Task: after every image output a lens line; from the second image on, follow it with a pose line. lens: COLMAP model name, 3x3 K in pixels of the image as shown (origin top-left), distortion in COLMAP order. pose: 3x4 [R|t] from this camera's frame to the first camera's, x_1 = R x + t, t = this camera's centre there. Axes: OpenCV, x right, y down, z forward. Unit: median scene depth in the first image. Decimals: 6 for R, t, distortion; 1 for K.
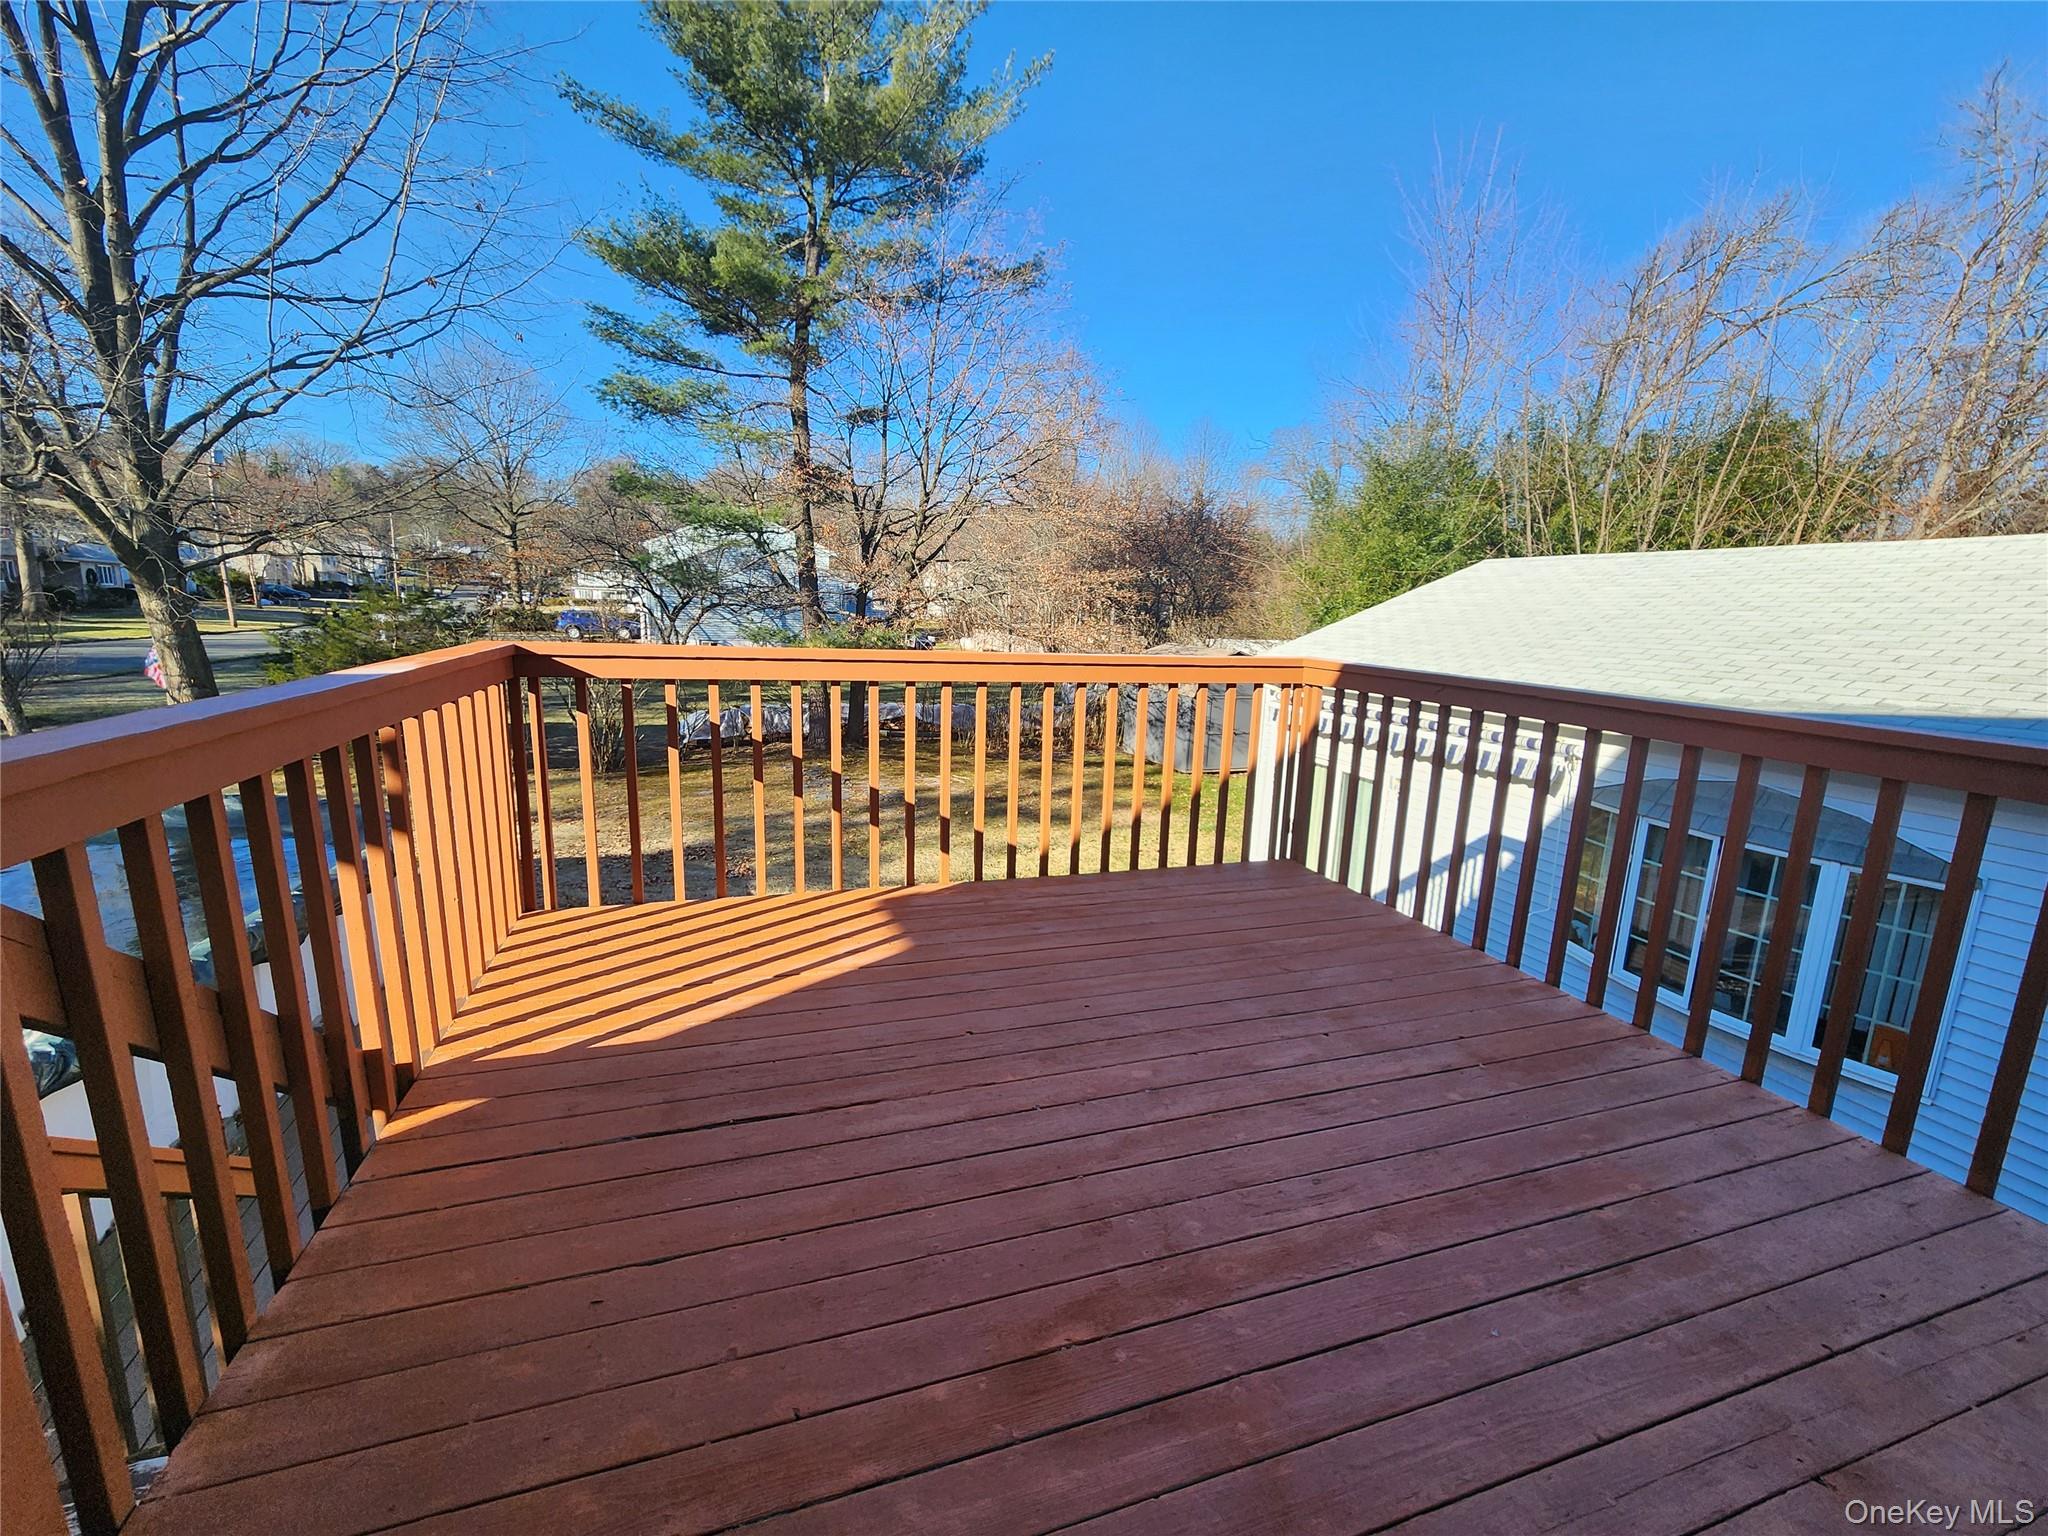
lens RADIAL K [[844.6, 0, 1020.4], [0, 844.6, 762.4], [0, 0, 1]] dist [-0.005101, 0.003047]
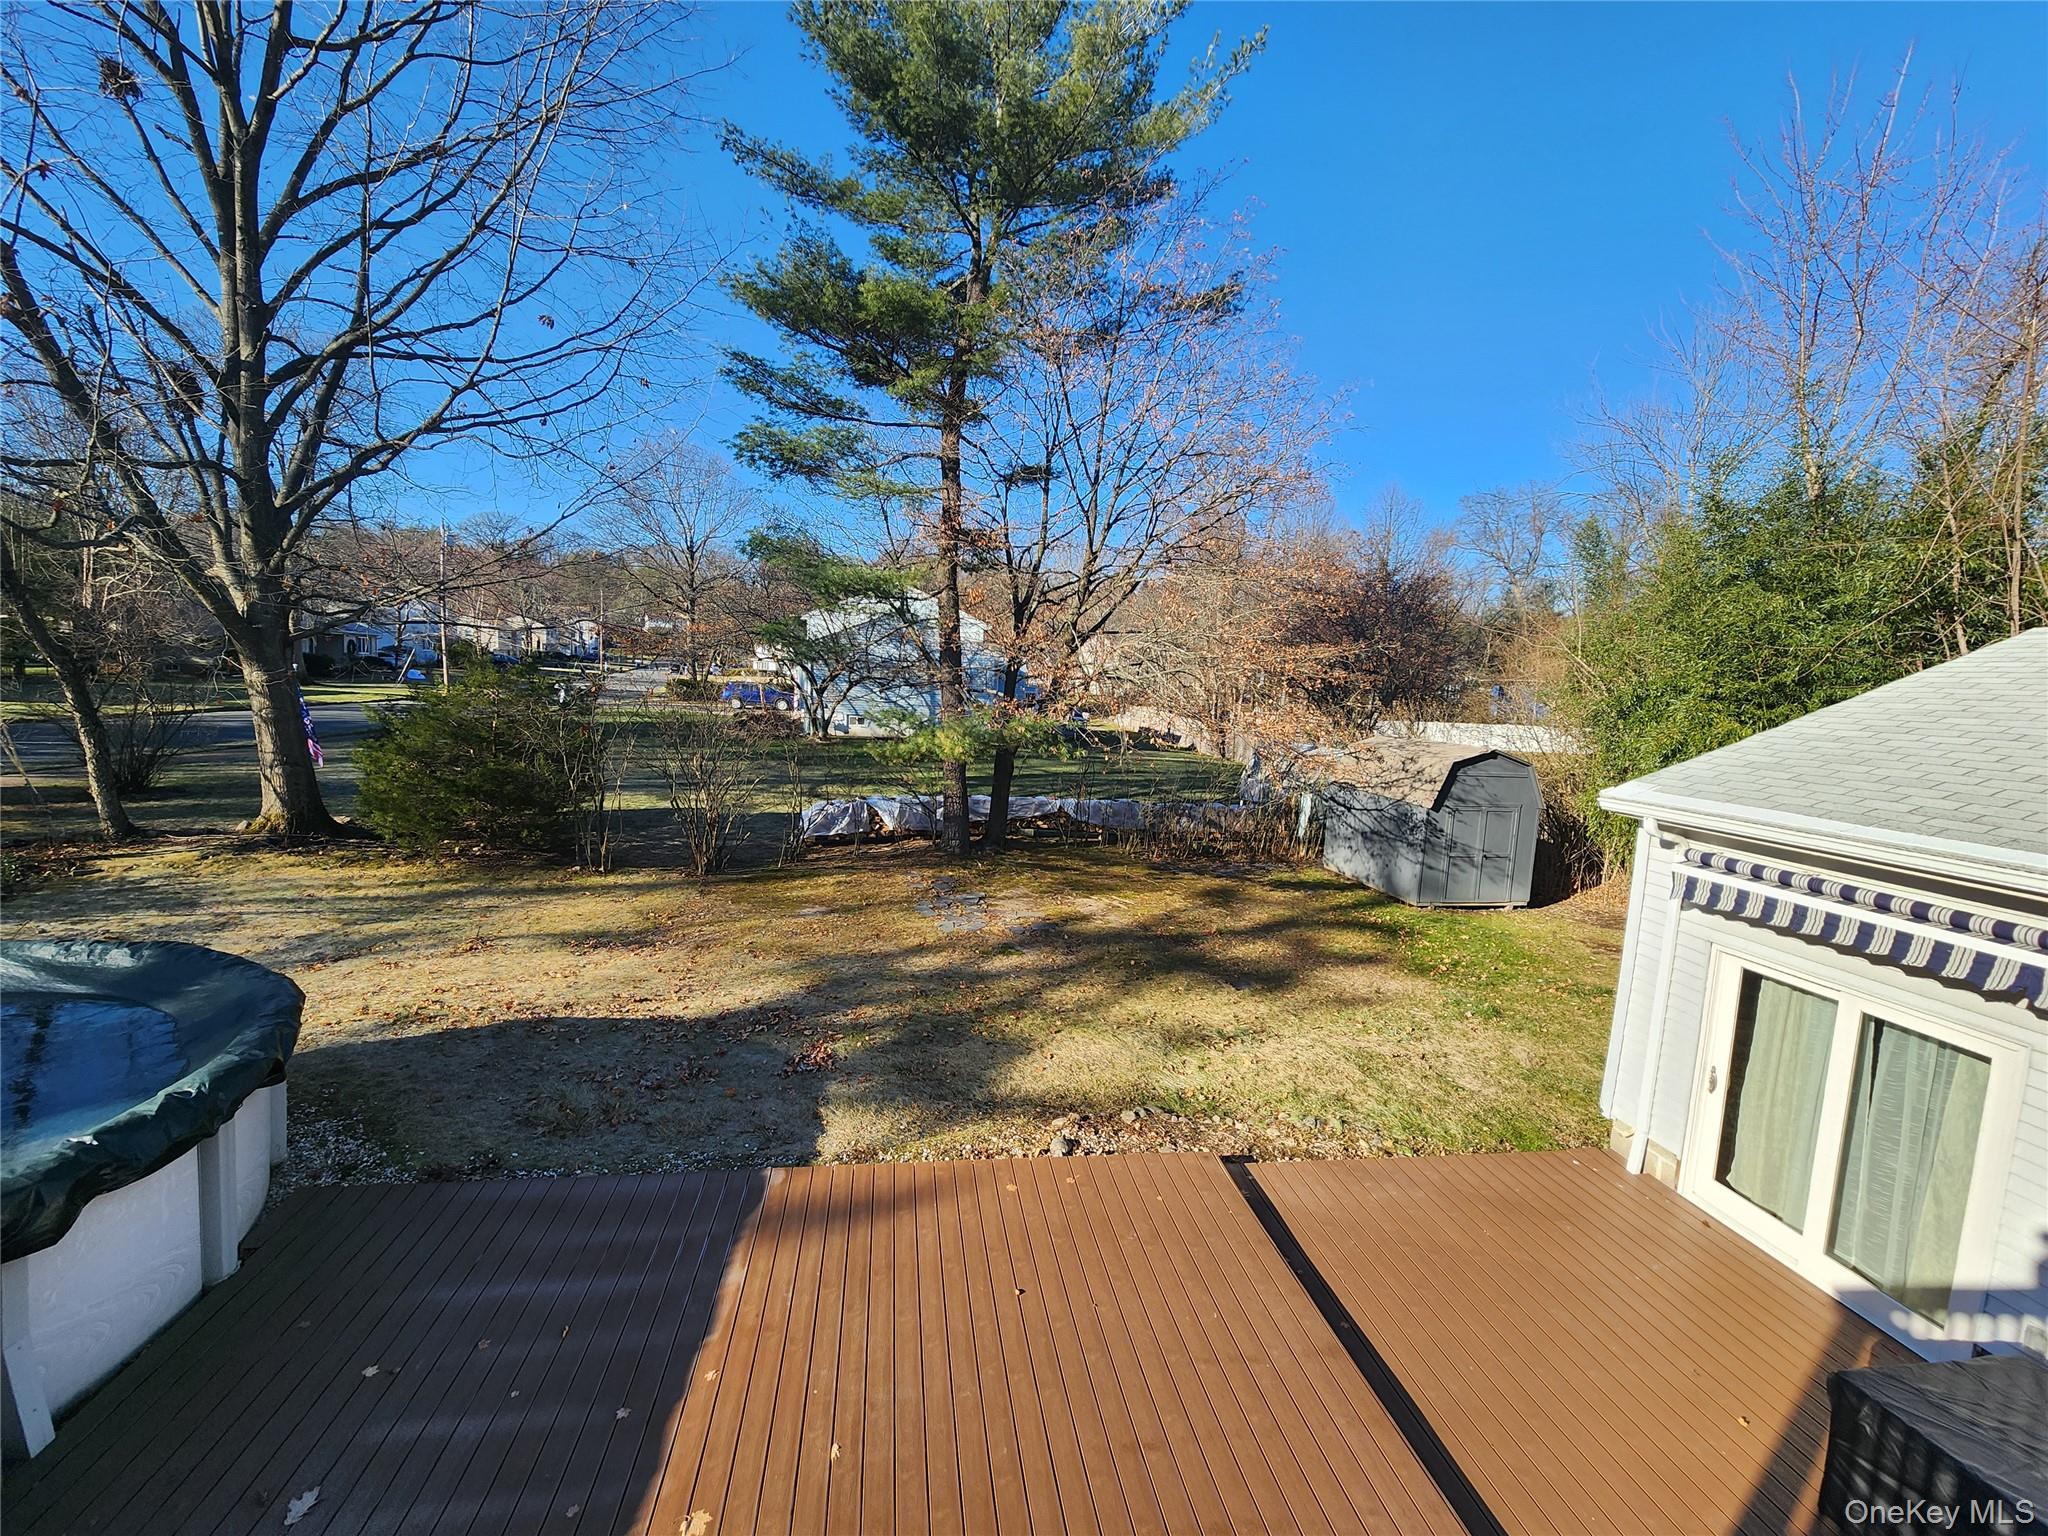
lens RADIAL K [[830.0, 0, 1008.3], [0, 830.0, 765.8], [0, 0, 1]] dist [-0.007874, -0.000273]
pose [[0.981430, 0.032459, -0.189052, -0.031625], [-0.047424, 0.996042, -0.075179, -0.043223], [0.185863, 0.082748, 0.979085, 0.199182]]
